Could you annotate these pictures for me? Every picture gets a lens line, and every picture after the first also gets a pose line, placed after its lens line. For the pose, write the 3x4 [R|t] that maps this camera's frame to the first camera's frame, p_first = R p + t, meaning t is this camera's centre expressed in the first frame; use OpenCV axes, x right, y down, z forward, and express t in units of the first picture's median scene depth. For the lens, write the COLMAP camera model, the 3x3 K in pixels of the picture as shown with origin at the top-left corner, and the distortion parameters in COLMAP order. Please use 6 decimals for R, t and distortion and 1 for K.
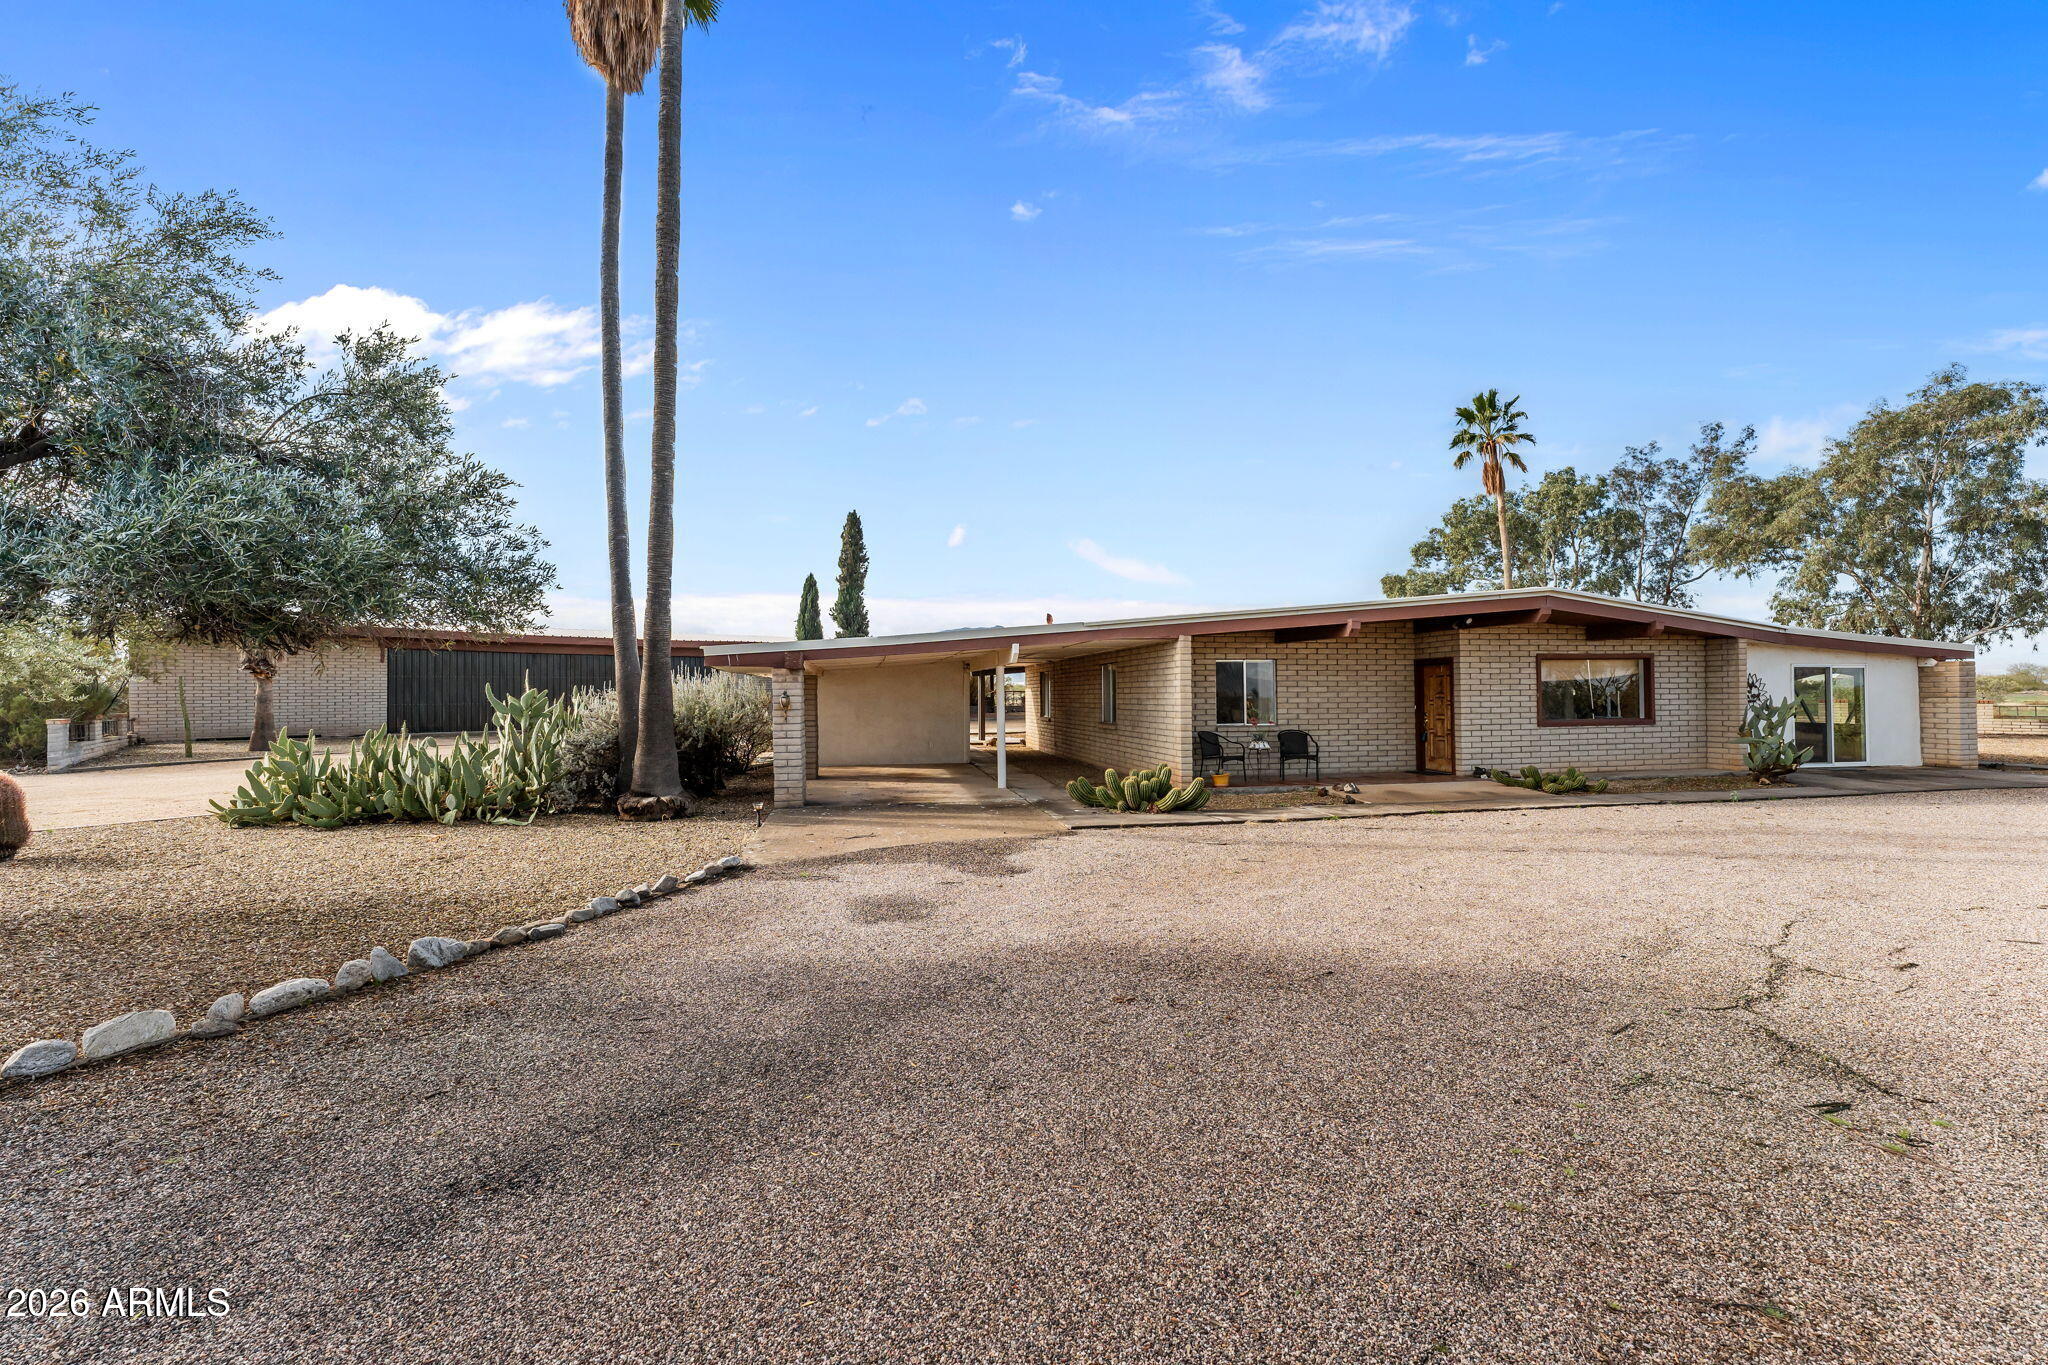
lens RADIAL K [[838.7, 0, 1018.6], [0, 838.7, 690.4], [0, 0, 1]] dist [0.000392, 0.000092]
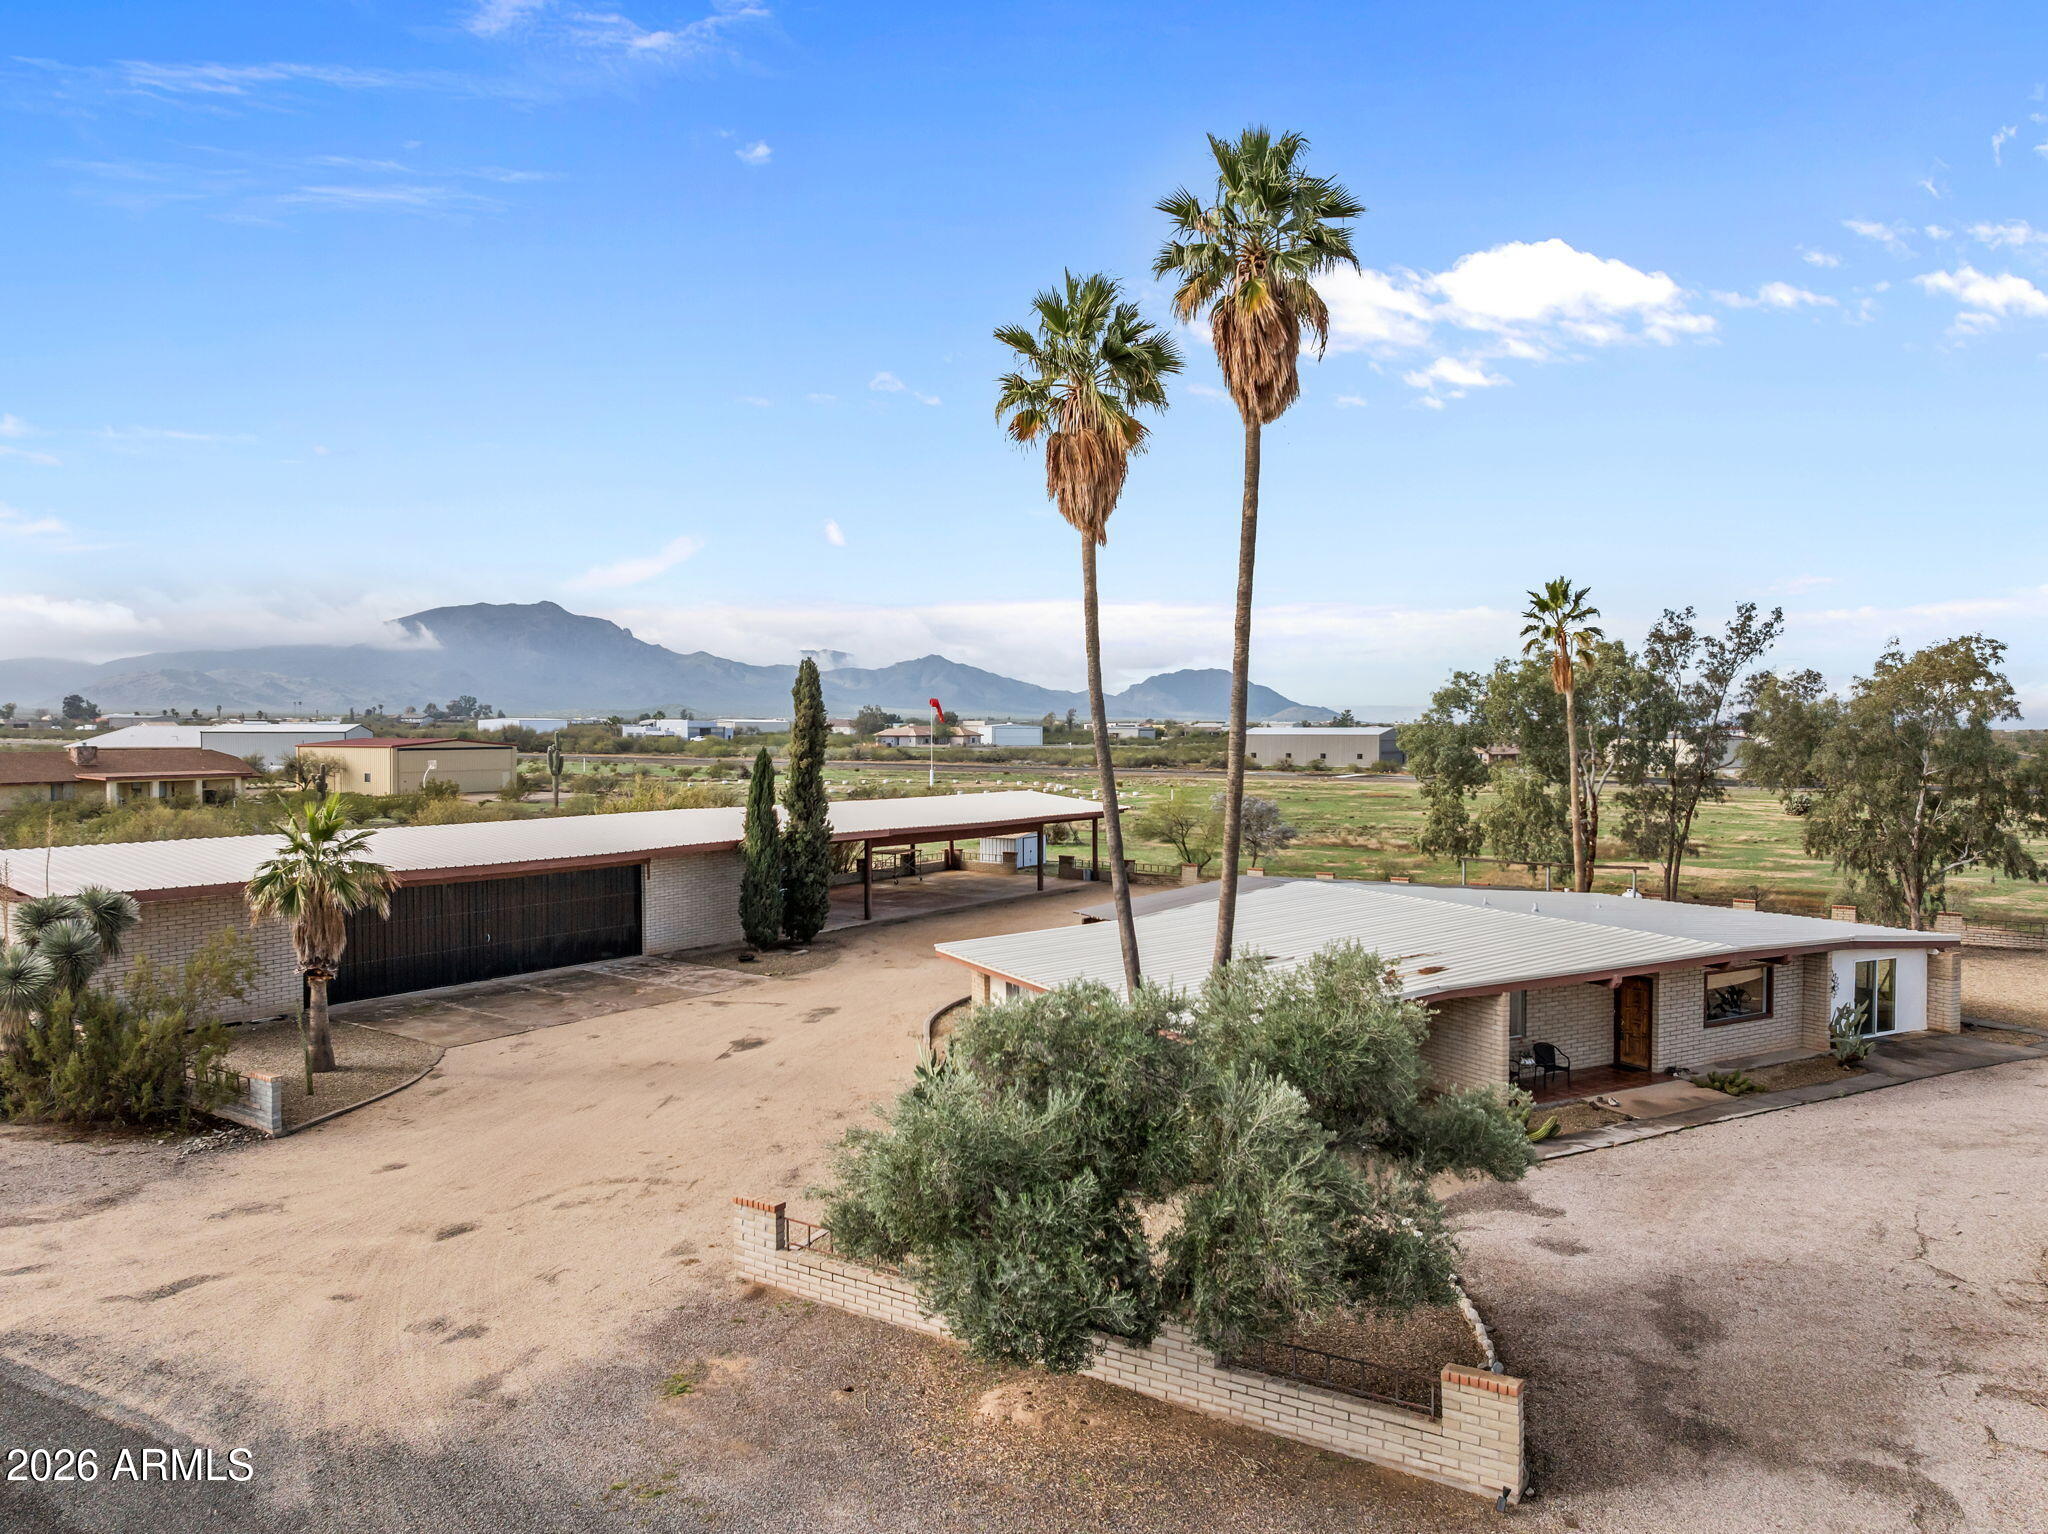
lens RADIAL K [[1474.8, 0, 1021.7], [0, 1474.8, 768.8], [0, 0, 1]] dist [-0.032512, 0.001830]
pose [[0.956897, 0.000381, 0.290426, -0.937763], [-0.010165, 0.999430, 0.032181, -0.379723], [-0.290248, -0.033746, 0.956356, -0.748336]]
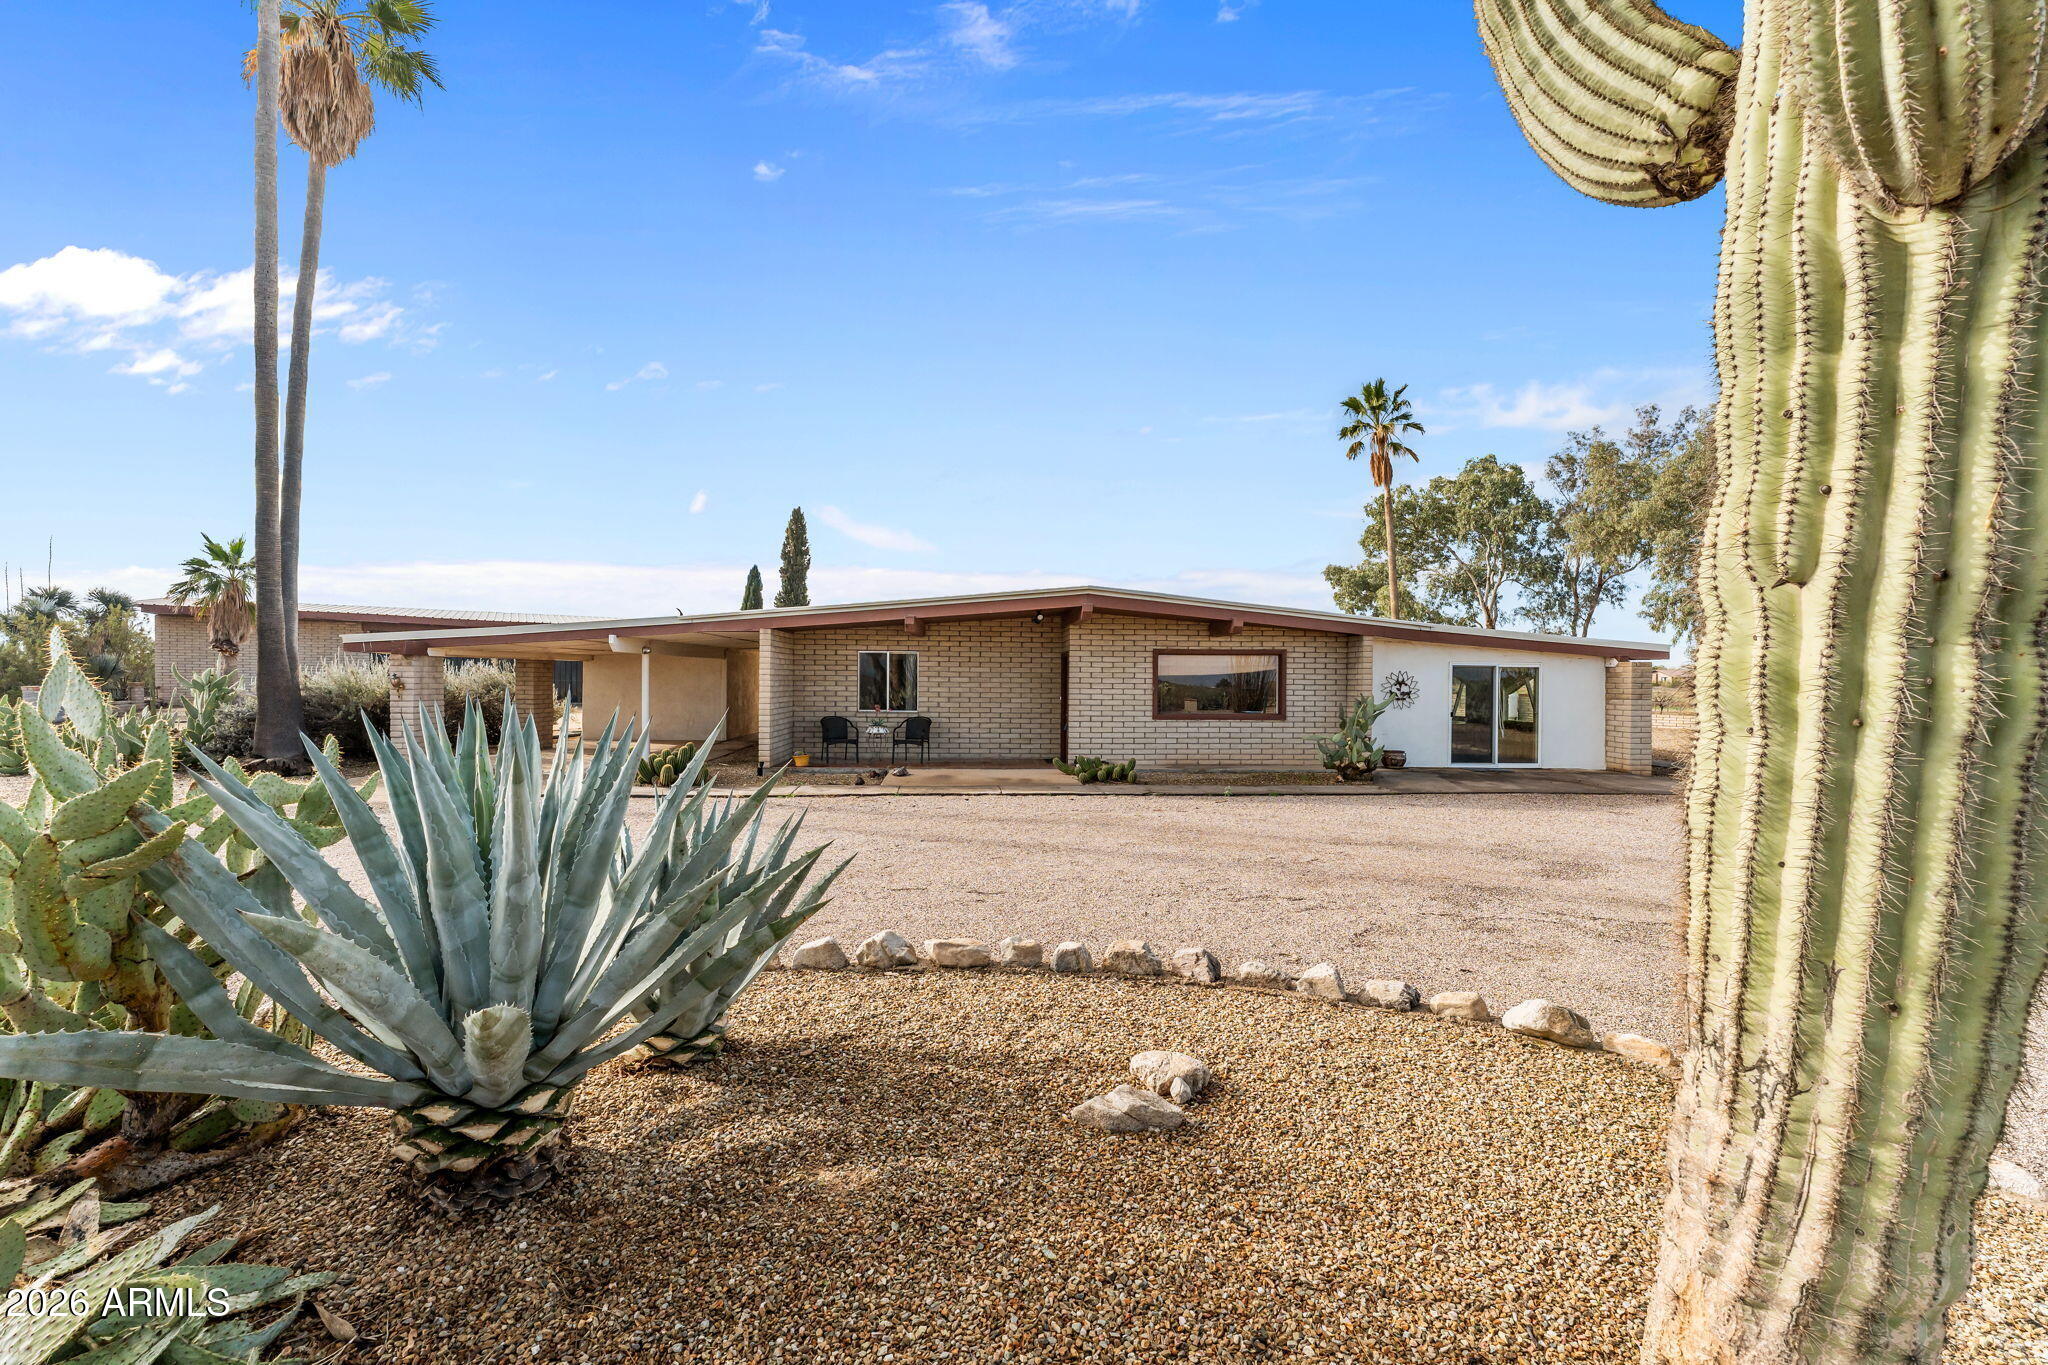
lens RADIAL K [[814.4, 0, 1020.5], [0, 814.4, 684.5], [0, 0, 1]] dist [0.000663, -0.000149]
pose [[0.991082, 0.018058, -0.132025, 0.545010], [-0.016579, 0.999787, 0.012292, -0.008446], [0.132219, -0.009993, 0.991170, -0.013495]]
